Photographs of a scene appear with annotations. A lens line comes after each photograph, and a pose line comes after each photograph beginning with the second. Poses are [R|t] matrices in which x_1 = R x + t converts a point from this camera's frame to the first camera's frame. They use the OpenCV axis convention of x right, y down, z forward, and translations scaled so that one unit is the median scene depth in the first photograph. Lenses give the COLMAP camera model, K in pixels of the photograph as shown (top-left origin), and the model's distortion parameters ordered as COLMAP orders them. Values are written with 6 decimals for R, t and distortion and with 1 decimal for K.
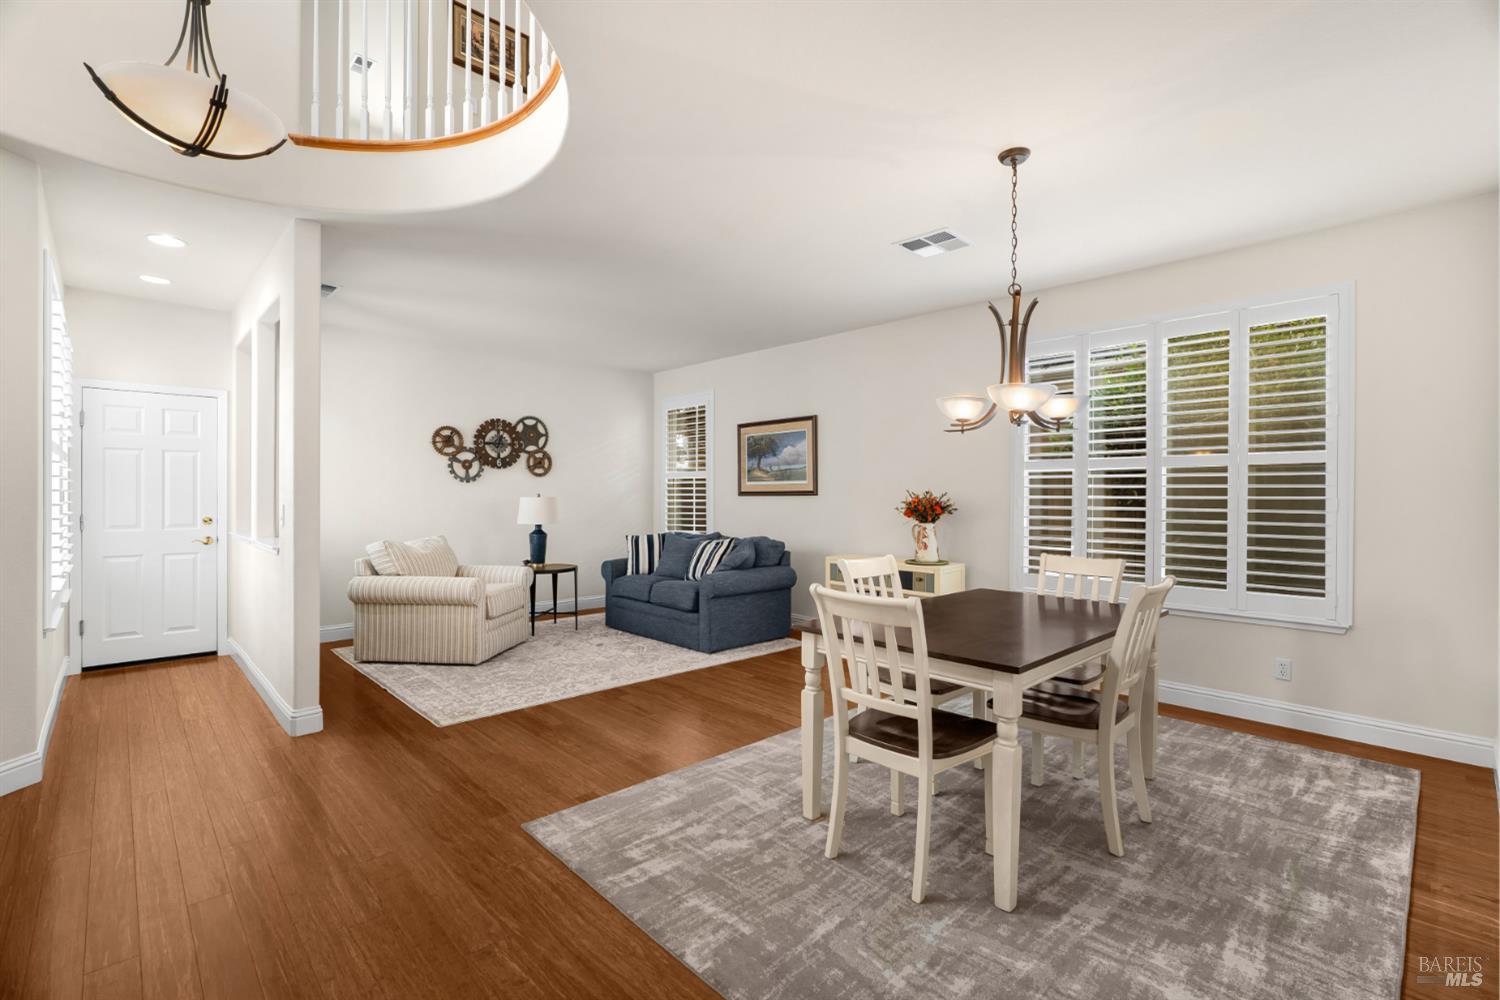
lens RADIAL K [[679.5, 0, 737.0], [0, 679.5, 501.4], [0, 0, 1]] dist [-0.010434, 0.002050]
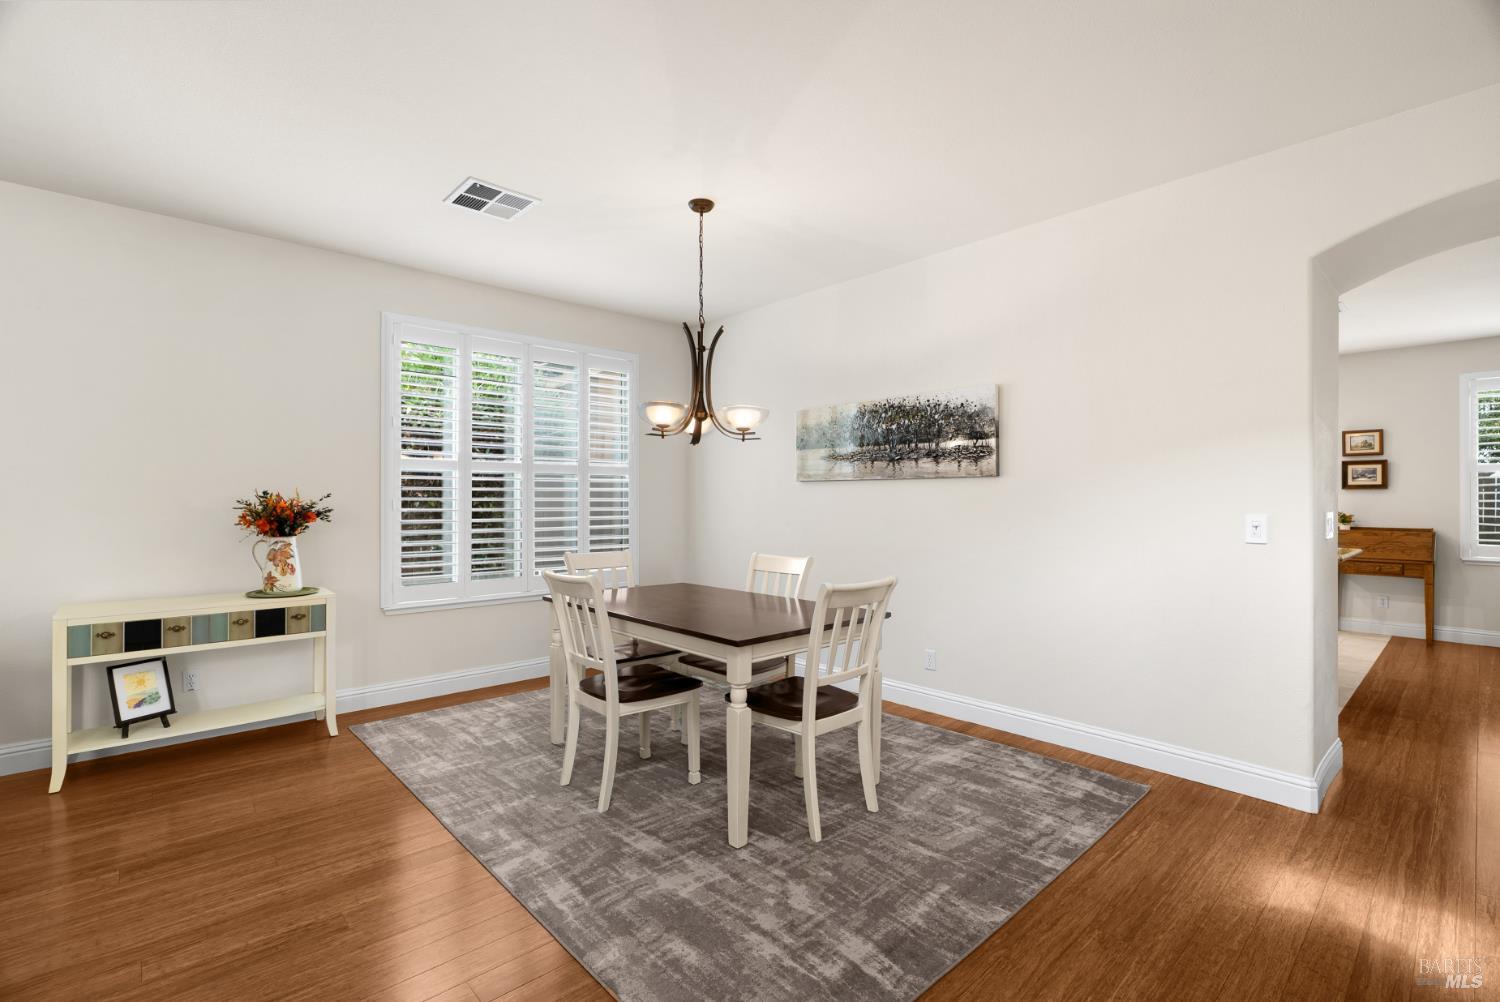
lens RADIAL K [[679.5, 0, 770.9], [0, 679.5, 485.3], [0, 0, 1]] dist [-0.010434, 0.002050]
pose [[-0.014521, 0.021261, 0.999668, -0.410167], [0.009915, 0.999728, -0.021119, -0.001326], [-0.999845, 0.009605, -0.014728, 0.481876]]
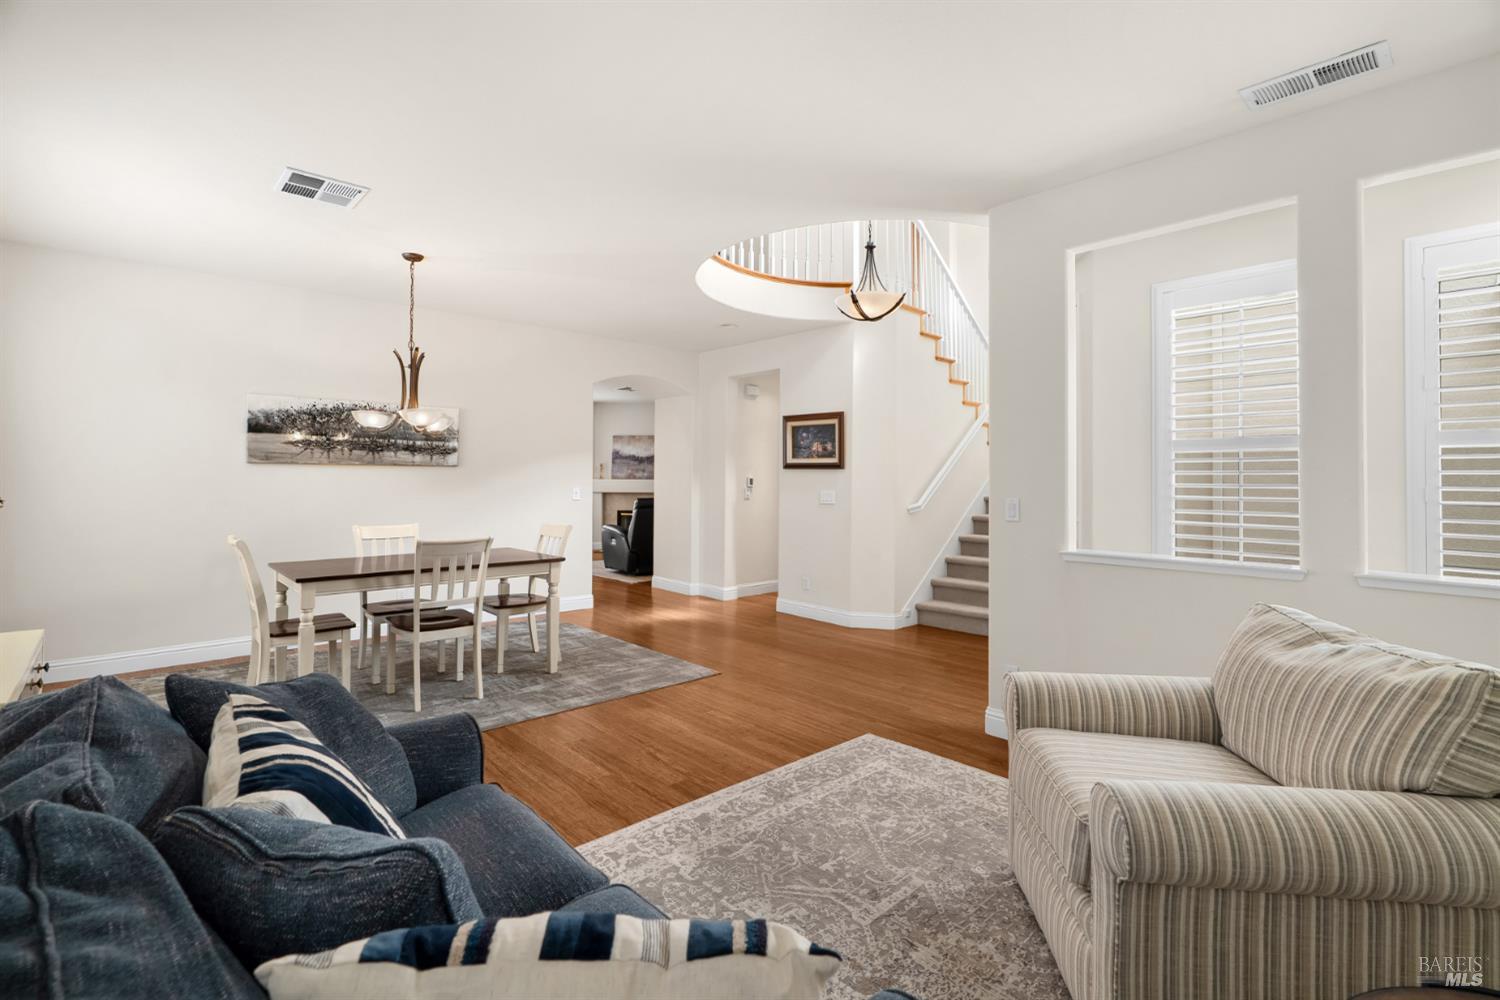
lens RADIAL K [[679.5, 0, 731.9], [0, 679.5, 472.8], [0, 0, 1]] dist [-0.010434, 0.002050]
pose [[-0.999756, -0.006759, 0.021023, -0.184039], [-0.006668, 0.999968, 0.004424, -0.020100], [-0.021053, 0.004283, -0.999769, 1.333290]]
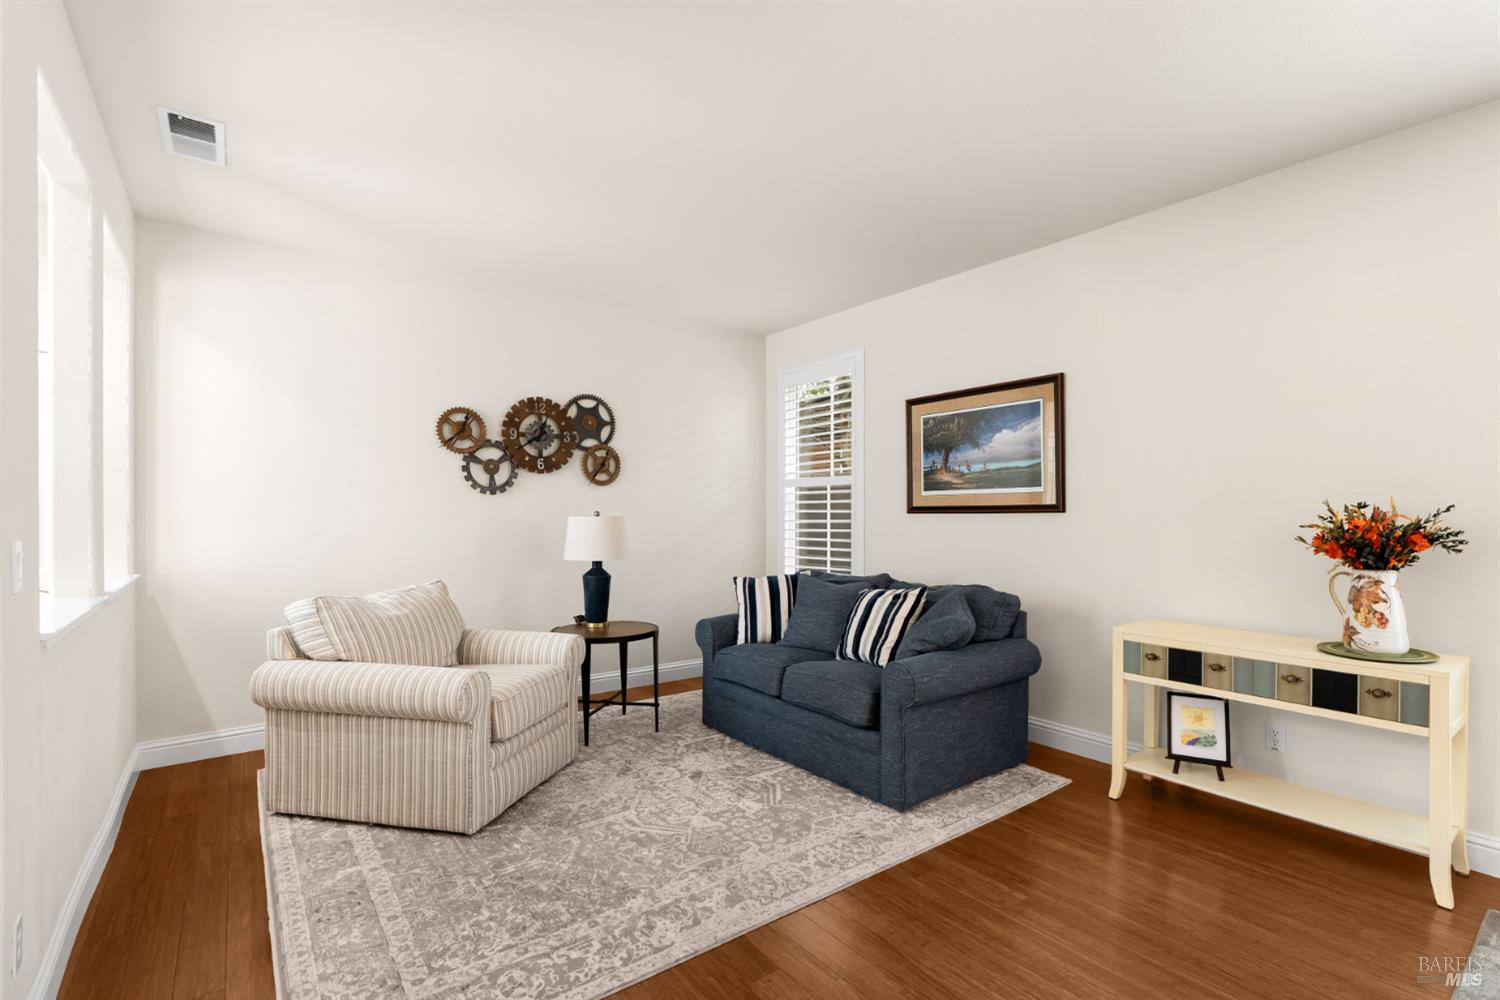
lens RADIAL K [[679.5, 0, 729.3], [0, 679.5, 511.9], [0, 0, 1]] dist [-0.010434, 0.002050]
pose [[0.991973, -0.003482, -0.126402, -0.105448], [0.002287, 0.999951, -0.009594, -0.005071], [0.126429, 0.009228, 0.991933, 0.451342]]
